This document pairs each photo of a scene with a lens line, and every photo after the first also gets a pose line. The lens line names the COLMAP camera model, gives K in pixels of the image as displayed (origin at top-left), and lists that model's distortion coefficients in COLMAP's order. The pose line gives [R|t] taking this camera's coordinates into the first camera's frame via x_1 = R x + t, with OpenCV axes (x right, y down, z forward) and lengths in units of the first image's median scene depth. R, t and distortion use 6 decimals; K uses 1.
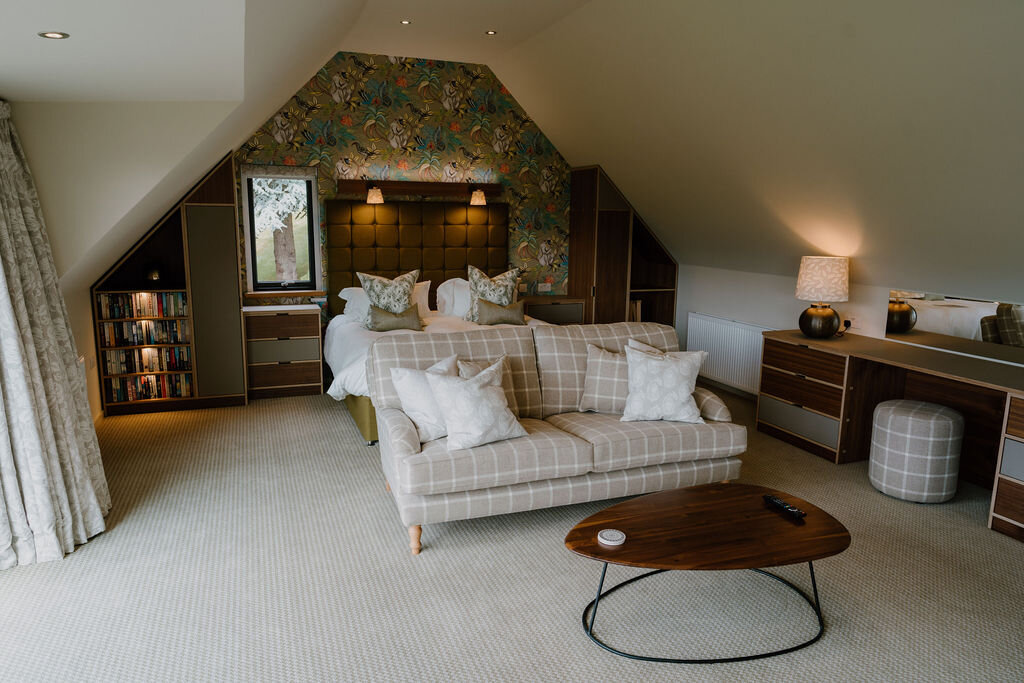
lens RADIAL K [[674.1, 0, 543.1], [0, 674.1, 341.1], [0, 0, 1]] dist [-0.002038, 0.008265]
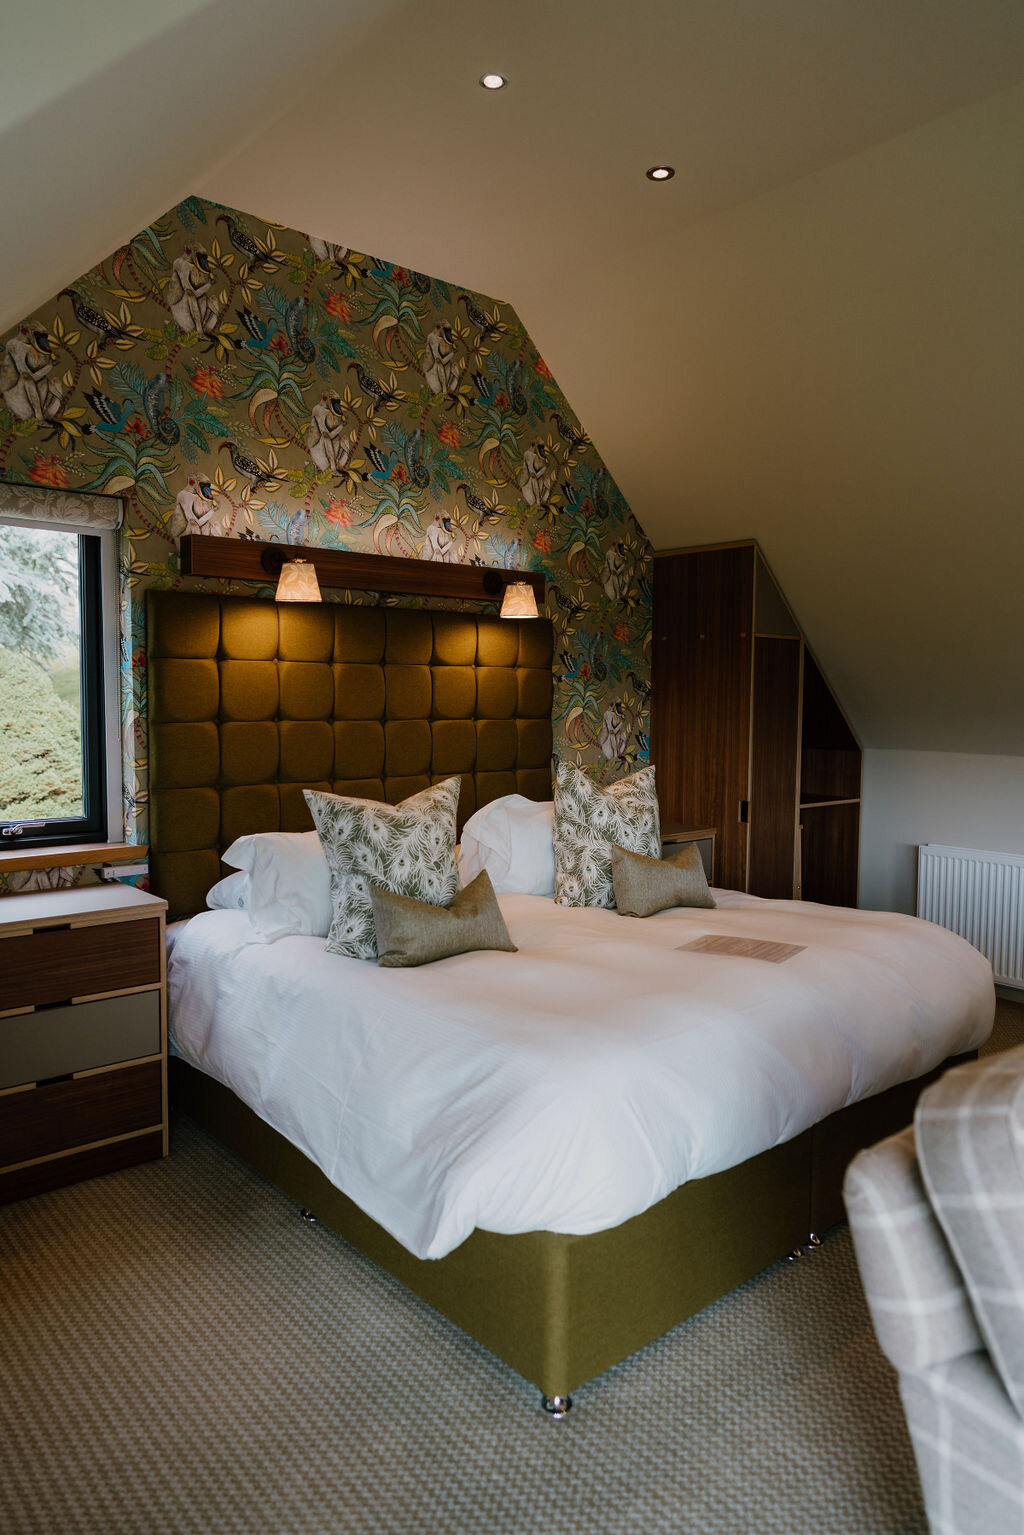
lens RADIAL K [[1010.5, 0, 571.7], [0, 1010.5, 767.2], [0, 0, 1]] dist [-0.002038, 0.008265]
pose [[0.943160, -0.027425, 0.331206, -0.280922], [0.060825, 0.994001, -0.090902, -0.051988], [-0.326726, 0.105881, 0.939169, 0.418398]]
